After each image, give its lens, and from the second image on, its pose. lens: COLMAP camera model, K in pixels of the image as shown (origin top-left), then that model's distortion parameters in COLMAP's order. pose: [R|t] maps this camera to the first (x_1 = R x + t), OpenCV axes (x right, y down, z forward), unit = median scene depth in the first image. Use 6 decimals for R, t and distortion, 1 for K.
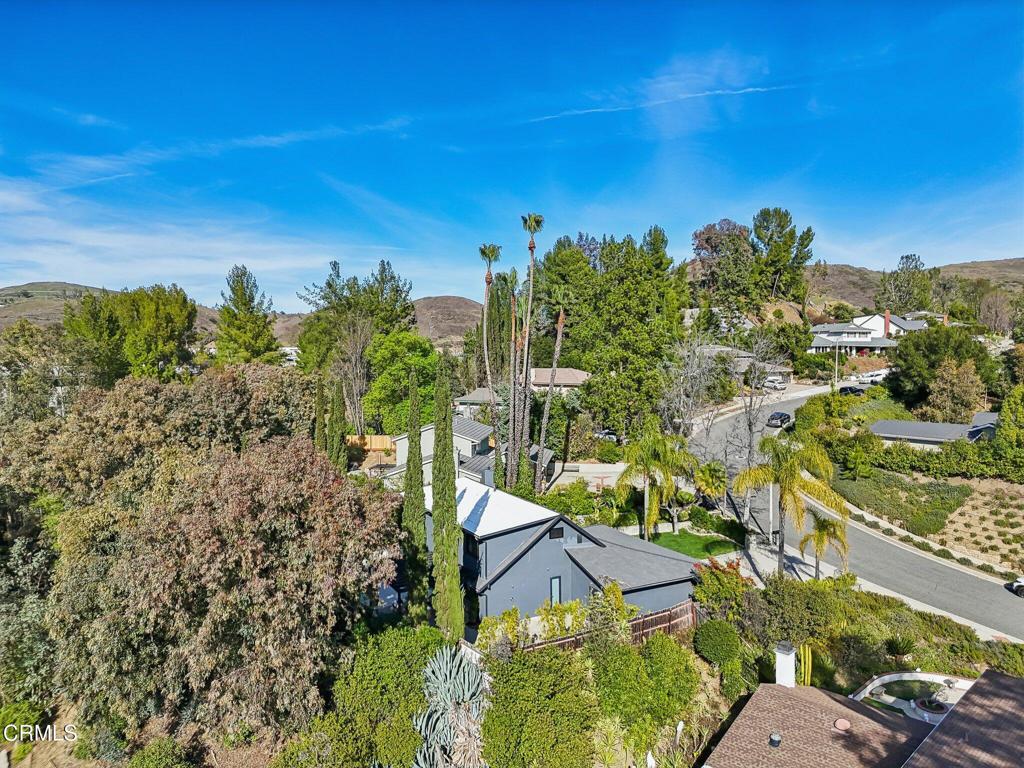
lens RADIAL K [[726.7, 0, 511.4], [0, 726.7, 387.8], [0, 0, 1]] dist [0.040936, -0.048432]
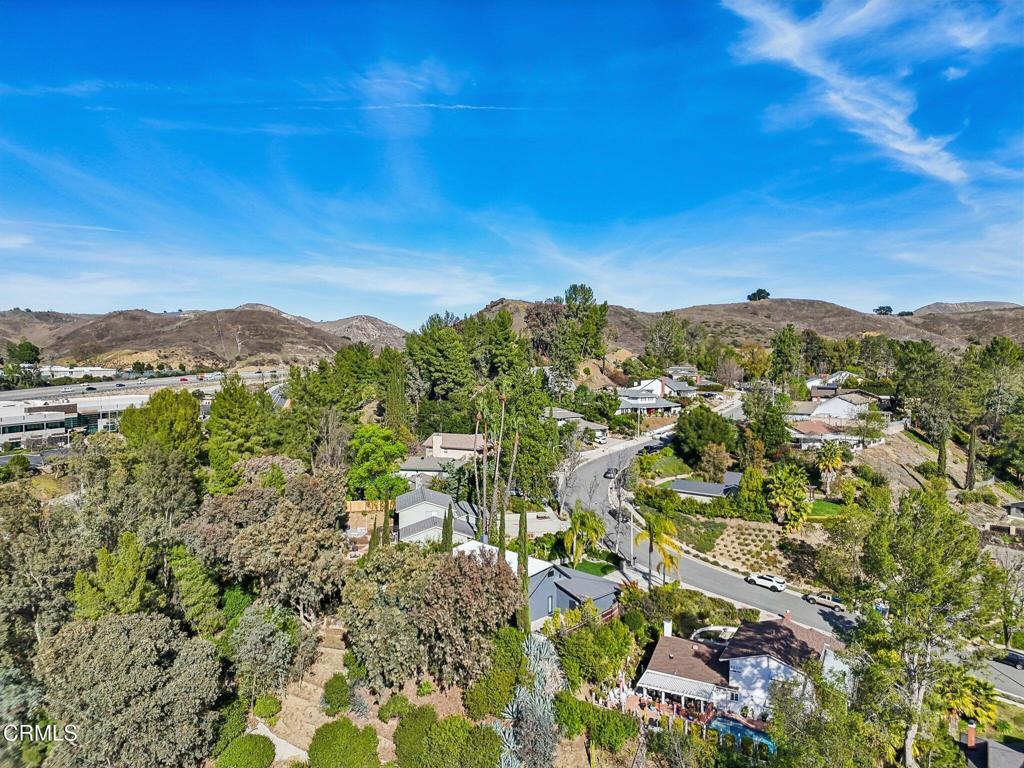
lens RADIAL K [[729.1, 0, 525.2], [0, 729.1, 384.9], [0, 0, 1]] dist [0.061621, -0.045065]
pose [[0.947978, 0.001902, 0.318332, -0.429817], [-0.002440, 0.999996, 0.001291, -0.211222], [-0.318328, -0.002000, 0.947979, -0.571368]]
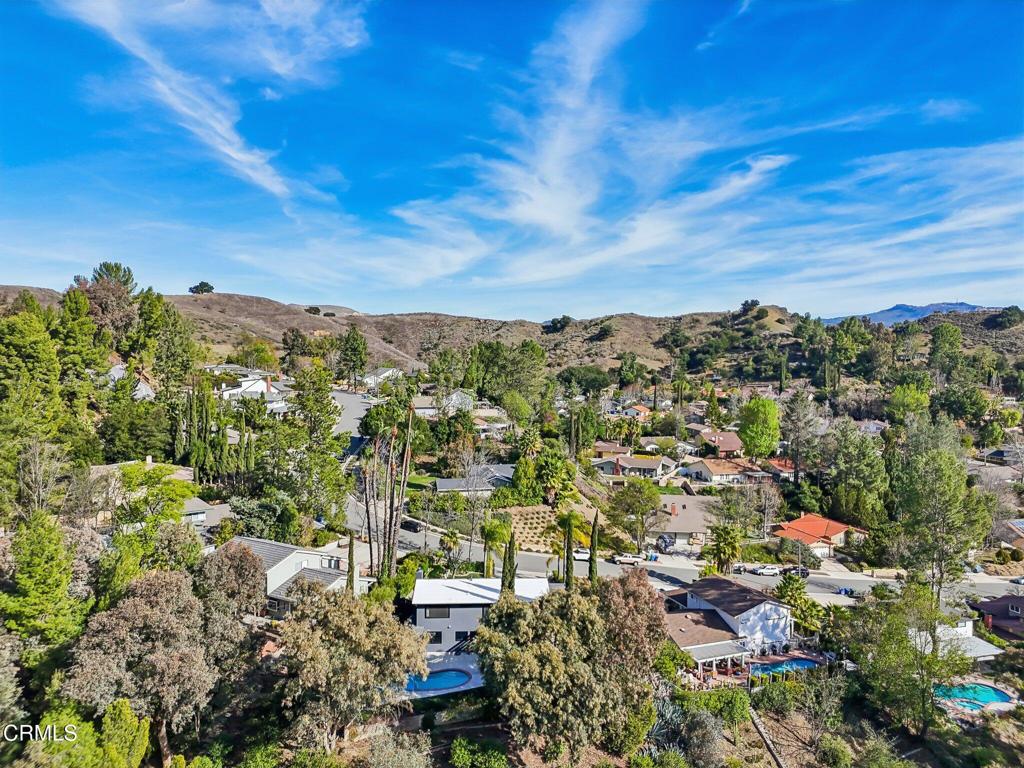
lens RADIAL K [[729.1, 0, 525.2], [0, 729.1, 384.9], [0, 0, 1]] dist [0.061621, -0.045065]
pose [[0.393809, -0.026468, 0.918811, -1.122013], [0.027246, 0.999482, 0.017114, -0.233482], [-0.918788, 0.018294, 0.394327, 0.198936]]
